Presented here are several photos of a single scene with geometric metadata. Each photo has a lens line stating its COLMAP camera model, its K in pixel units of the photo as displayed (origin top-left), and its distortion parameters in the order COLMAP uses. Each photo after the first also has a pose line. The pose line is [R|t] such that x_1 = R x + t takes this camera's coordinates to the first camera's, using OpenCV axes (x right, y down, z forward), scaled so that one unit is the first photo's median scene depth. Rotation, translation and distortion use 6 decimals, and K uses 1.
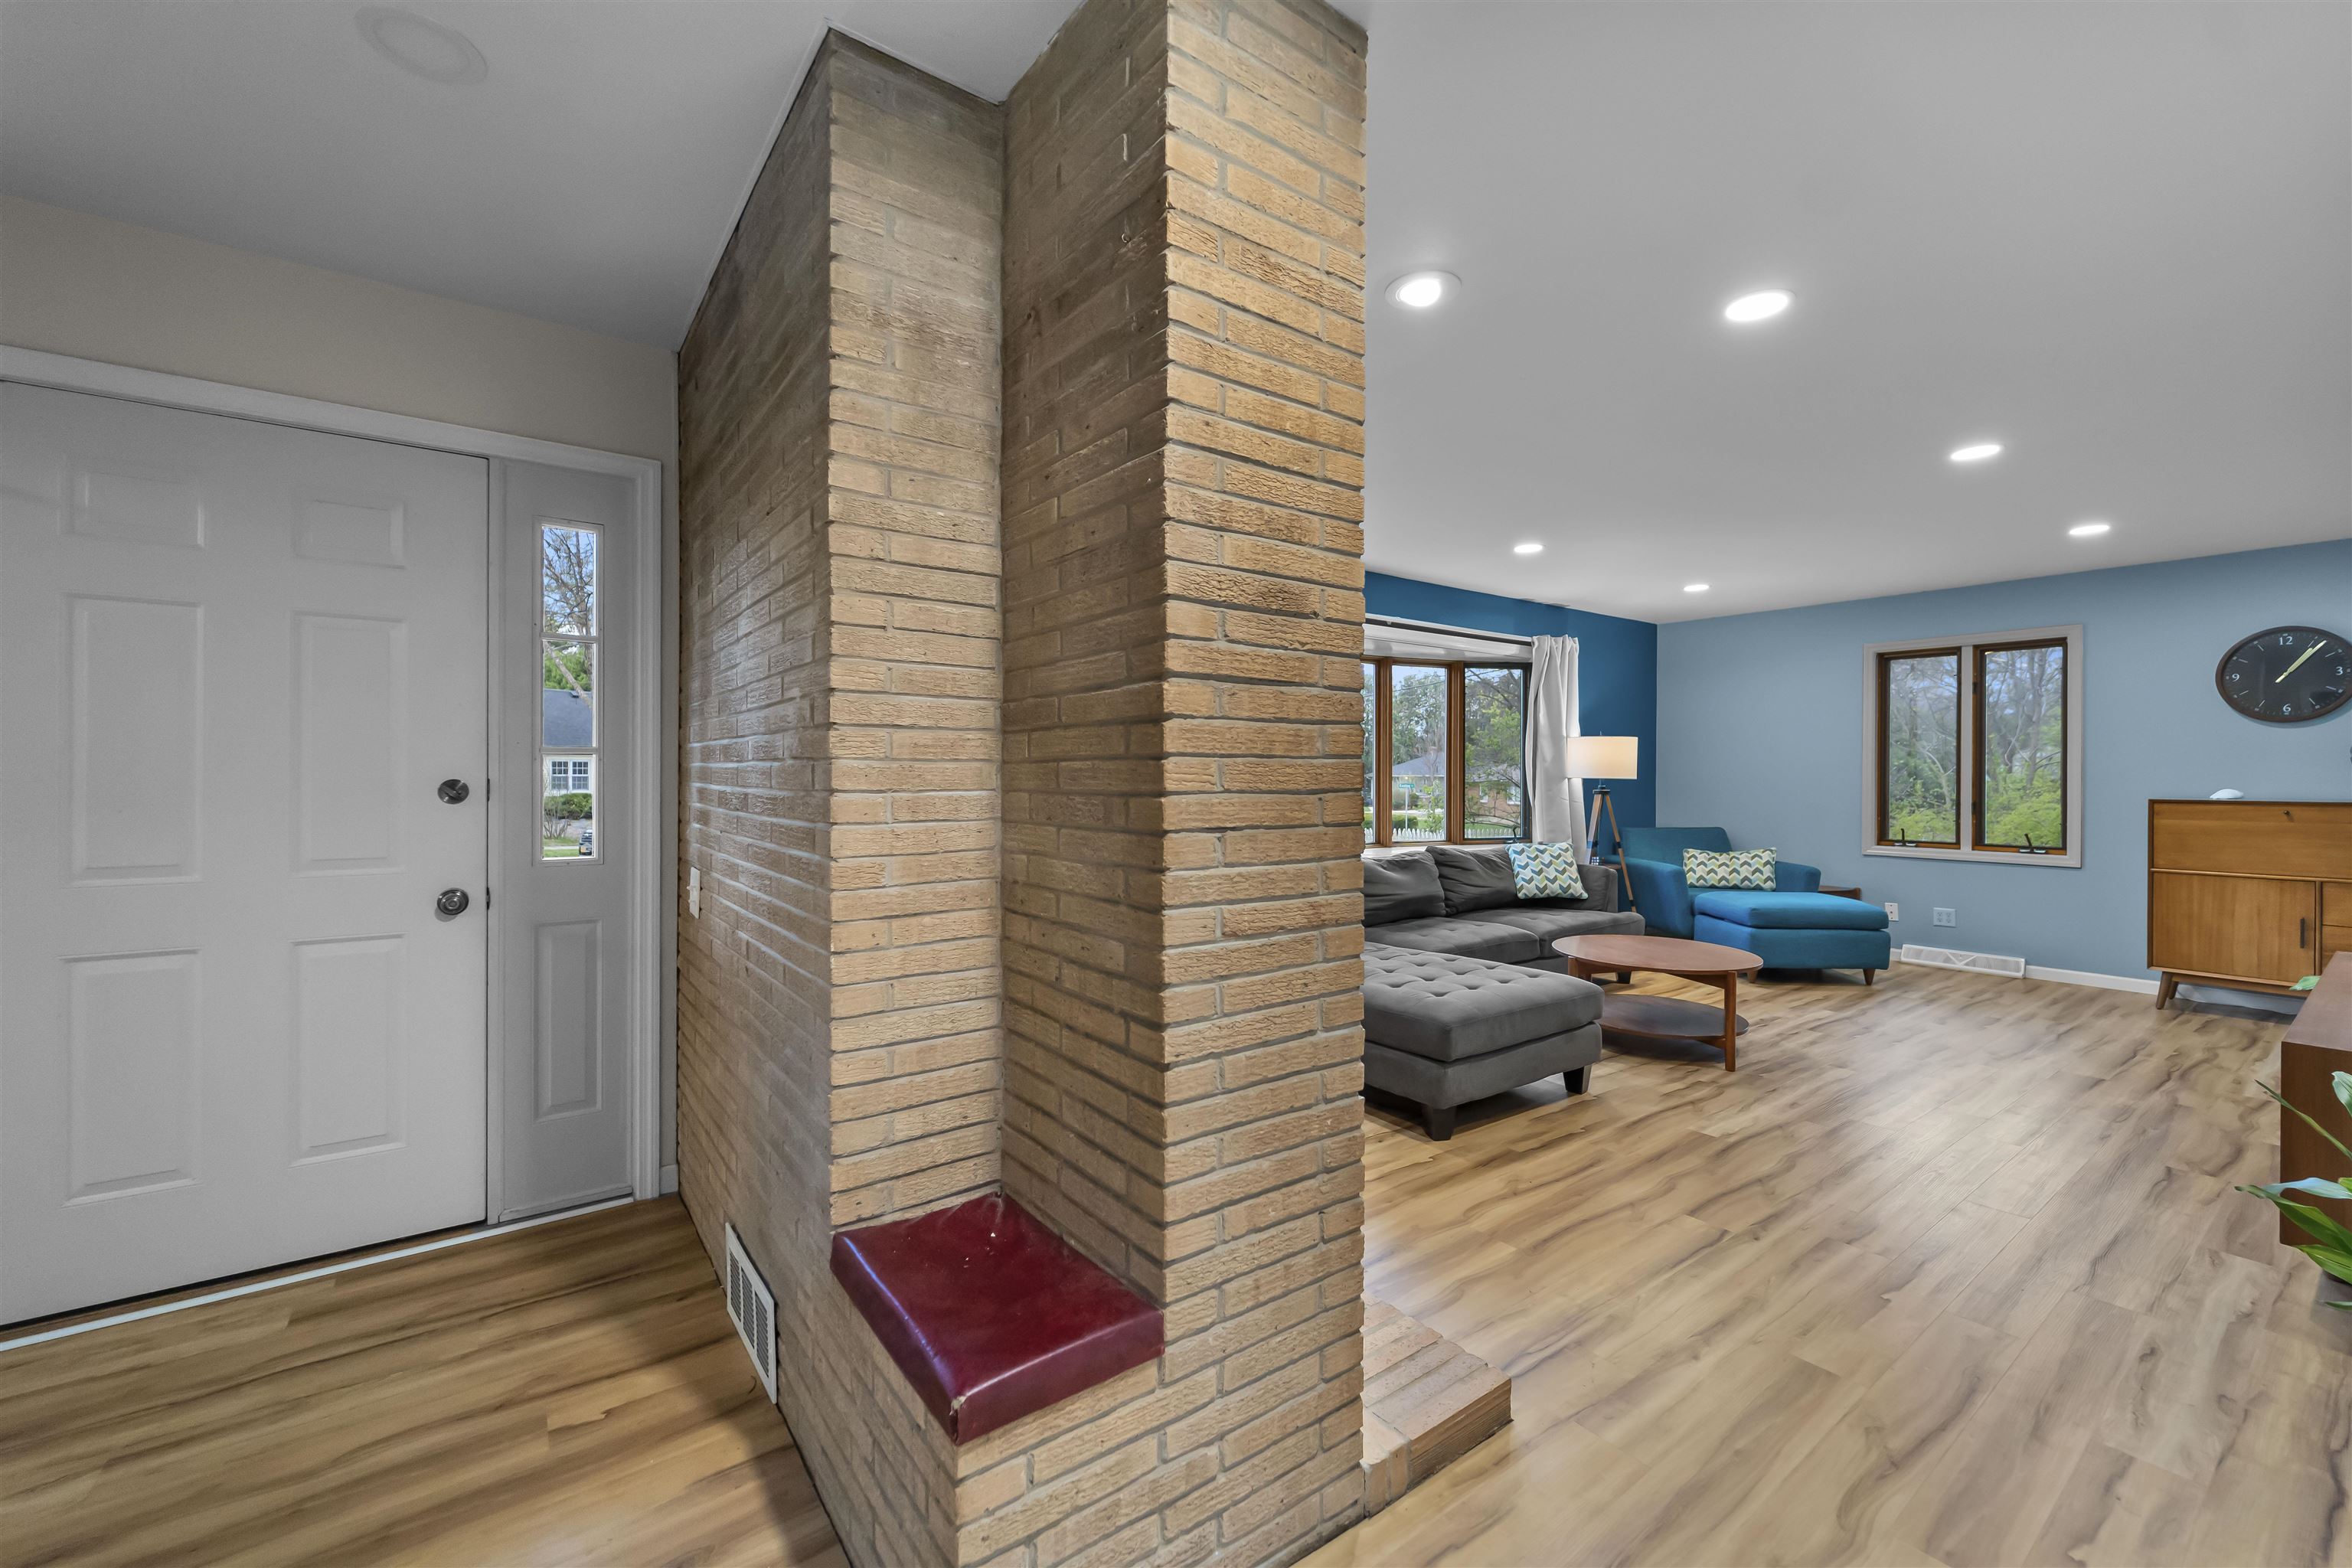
lens RADIAL K [[930.2, 0, 1178.1], [0, 930.2, 776.4], [0, 0, 1]] dist [-0.000190, -0.002346]
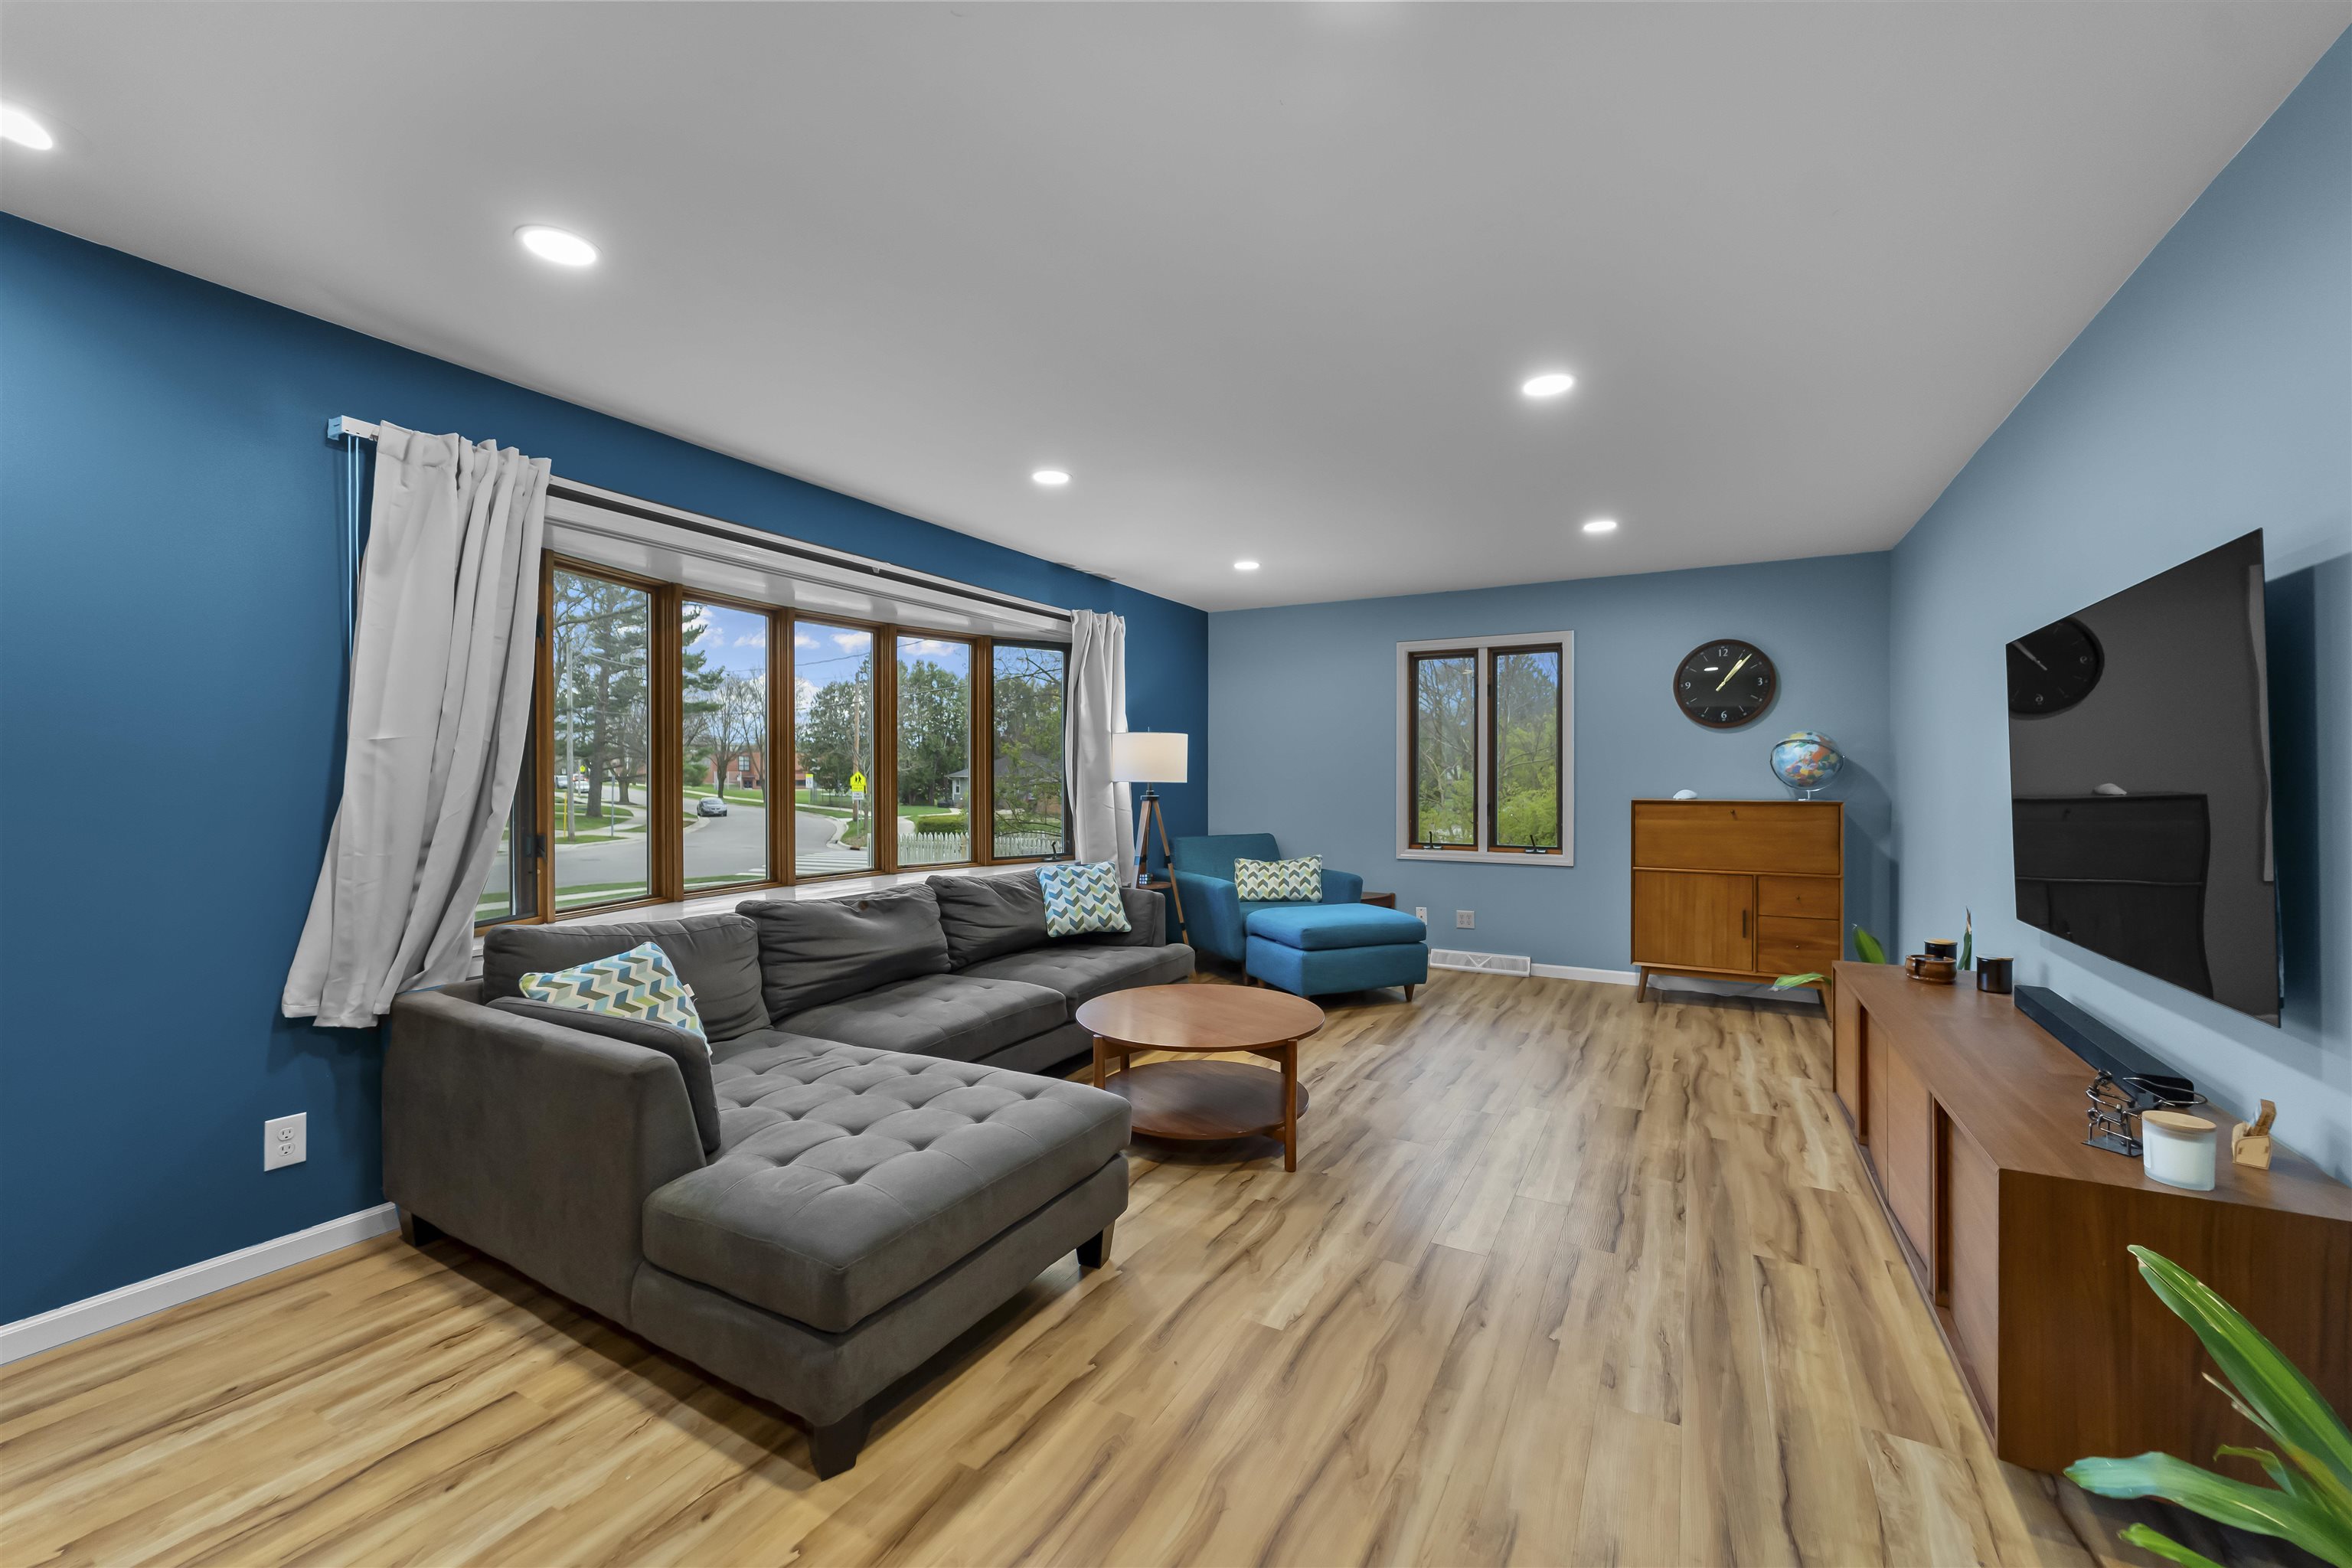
lens RADIAL K [[930.2, 0, 1178.1], [0, 930.2, 776.4], [0, 0, 1]] dist [-0.000190, -0.002346]
pose [[0.905742, -0.003549, 0.423814, 0.138186], [0.003708, 0.999993, 0.000449, -0.003928], [-0.423812, 0.001164, 0.905749, 0.254786]]
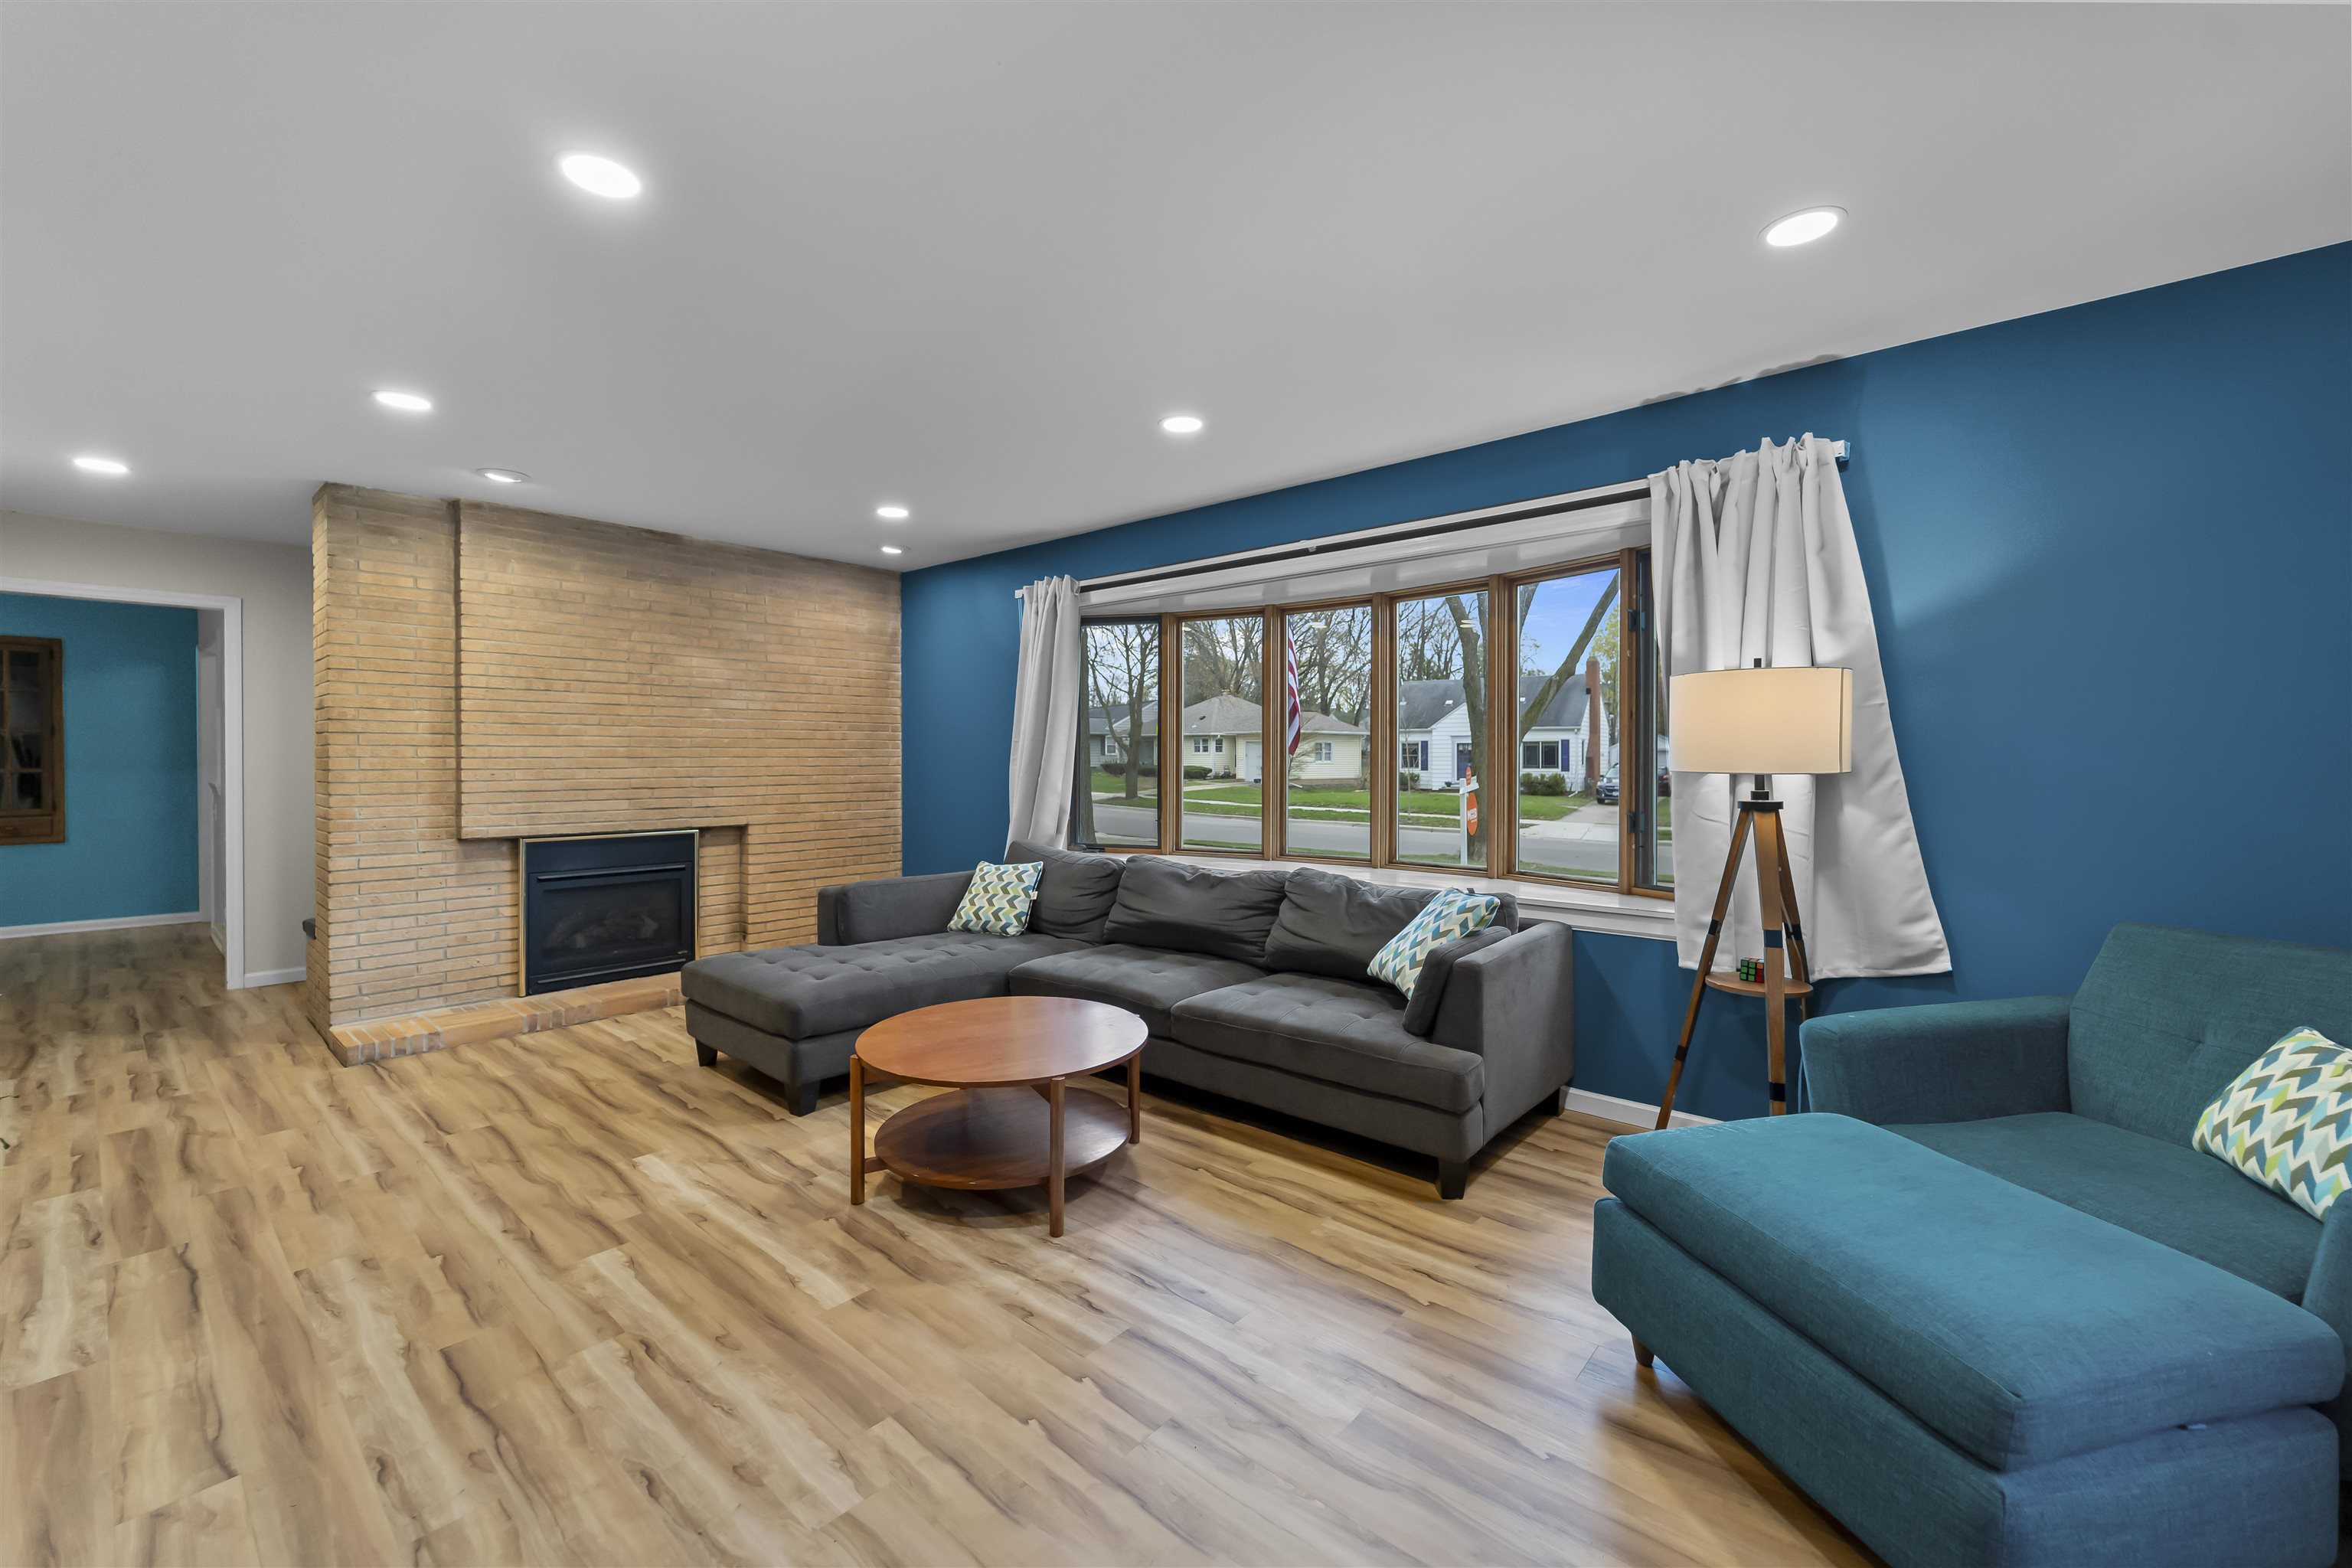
lens RADIAL K [[939.9, 0, 1179.1], [0, 939.9, 759.5], [0, 0, 1]] dist [-0.000116, -0.000362]
pose [[0.232375, 0.000404, -0.972626, 0.954125], [0.001227, 0.999999, 0.000708, -0.005417], [0.972626, -0.001358, 0.232374, 0.775181]]
